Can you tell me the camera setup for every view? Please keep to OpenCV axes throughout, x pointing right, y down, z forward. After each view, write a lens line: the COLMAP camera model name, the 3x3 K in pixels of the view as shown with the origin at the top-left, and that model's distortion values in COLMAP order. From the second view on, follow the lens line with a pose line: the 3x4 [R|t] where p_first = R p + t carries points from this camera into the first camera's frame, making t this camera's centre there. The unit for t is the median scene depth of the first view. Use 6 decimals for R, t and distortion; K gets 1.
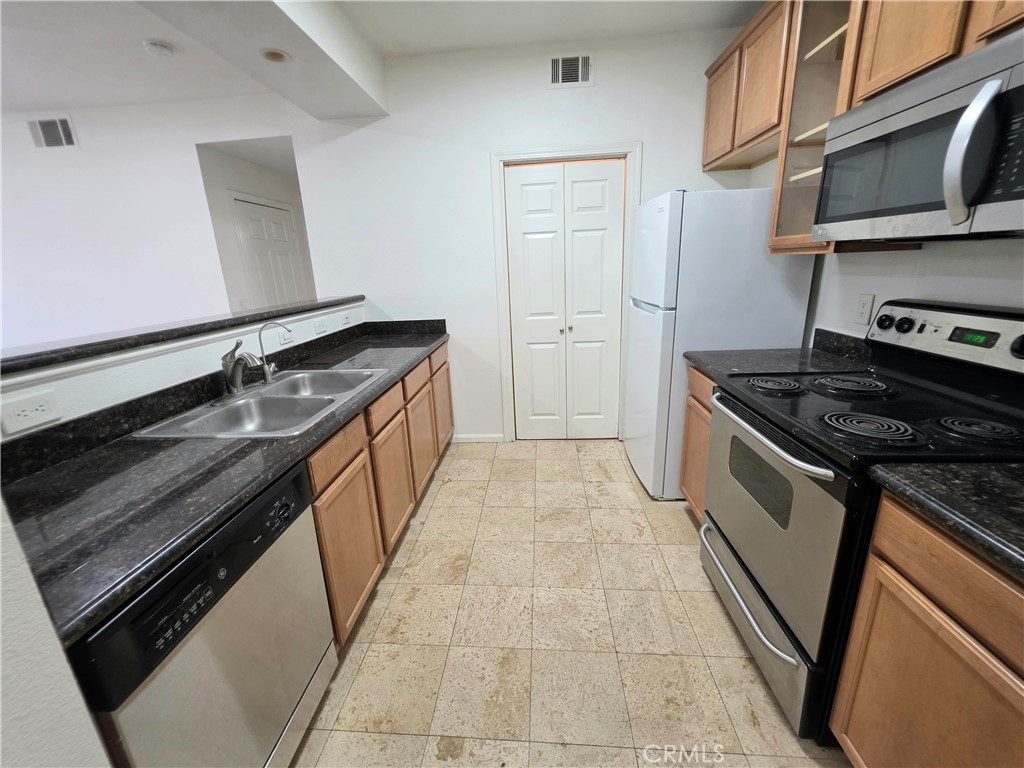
lens RADIAL K [[411.7, 0, 507.2], [0, 411.7, 377.9], [0, 0, 1]] dist [-0.004210, 0.000157]
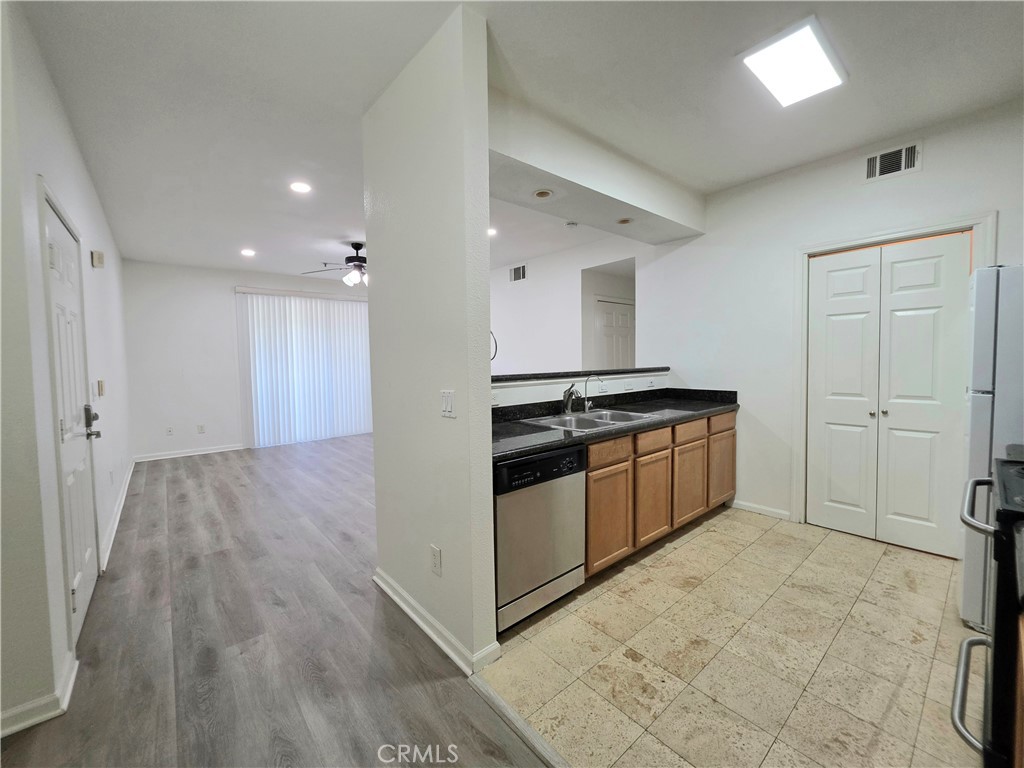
lens RADIAL K [[411.7, 0, 507.2], [0, 411.7, 377.9], [0, 0, 1]] dist [-0.004210, 0.000157]
pose [[0.698137, 0.063053, -0.713183, 0.258568], [-0.199956, 0.973649, -0.109657, 0.087277], [0.687476, 0.219161, 0.692348, -0.268228]]
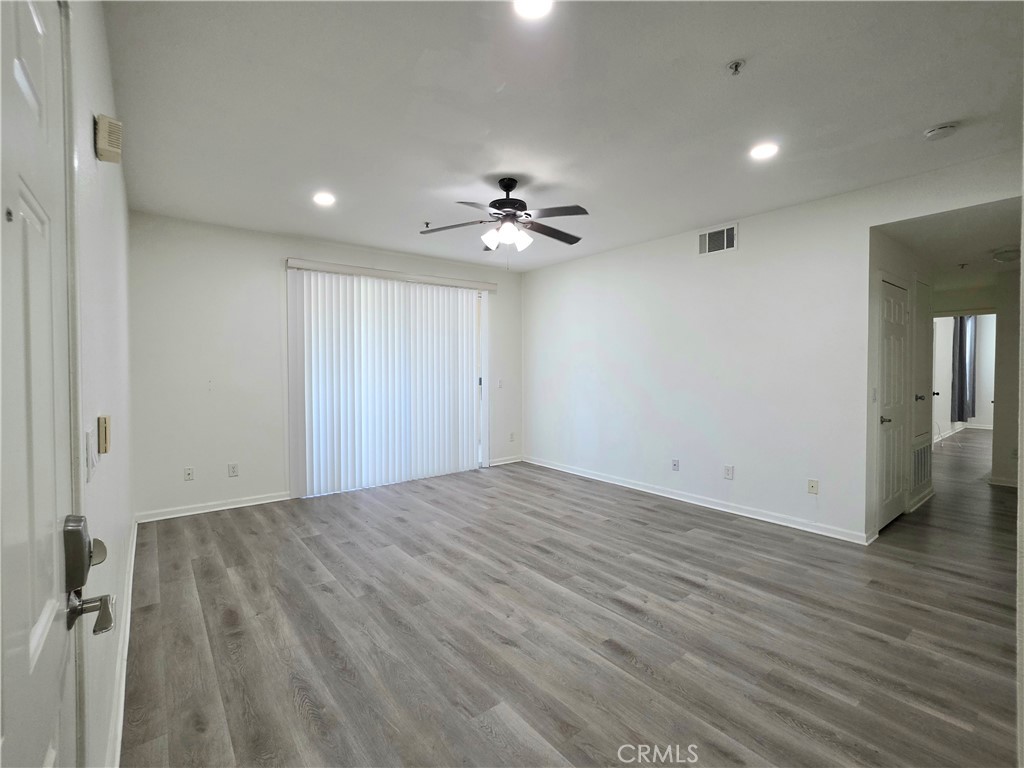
lens RADIAL K [[461.8, 0, 504.8], [0, 461.8, 377.2], [0, 0, 1]] dist [-0.003502, 0.000581]
pose [[0.667239, 0.055481, -0.742774, -0.650365], [-0.219898, 0.967446, -0.125274, 0.114300], [0.711644, 0.246922, 0.657718, -0.287397]]
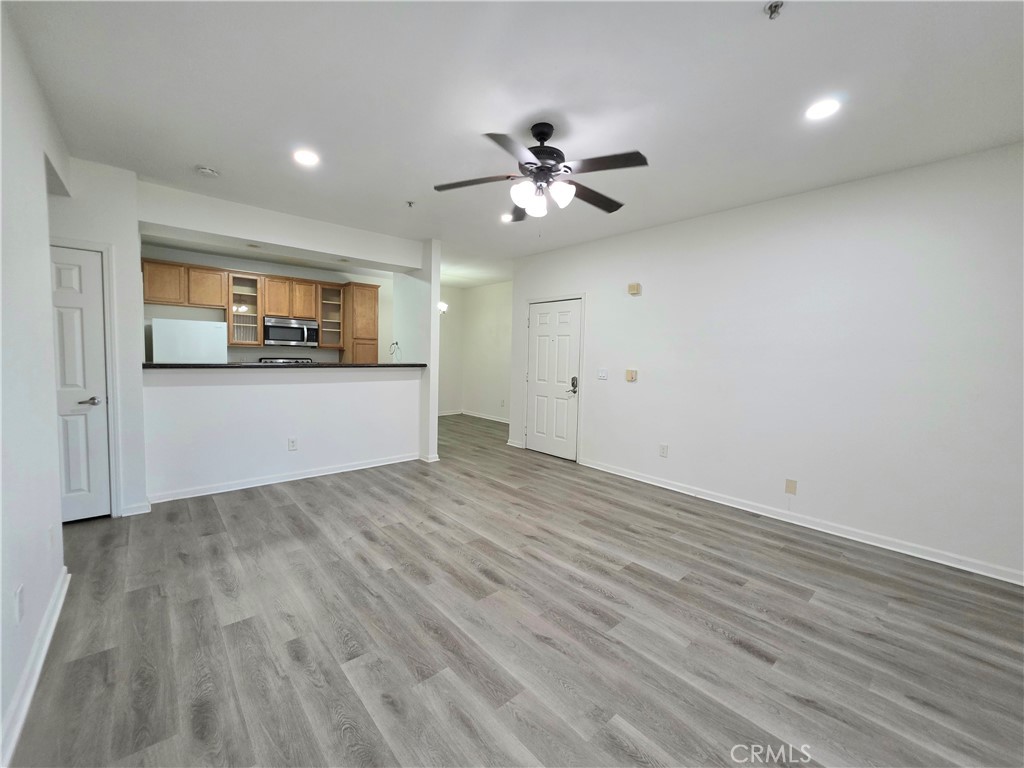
lens RADIAL K [[411.7, 0, 507.2], [0, 411.7, 377.9], [0, 0, 1]] dist [-0.004210, 0.000157]
pose [[-0.713963, -0.017604, 0.699962, -2.282289], [0.190609, 0.957042, 0.218492, -0.258802], [-0.673740, 0.289414, -0.679937, 1.331107]]
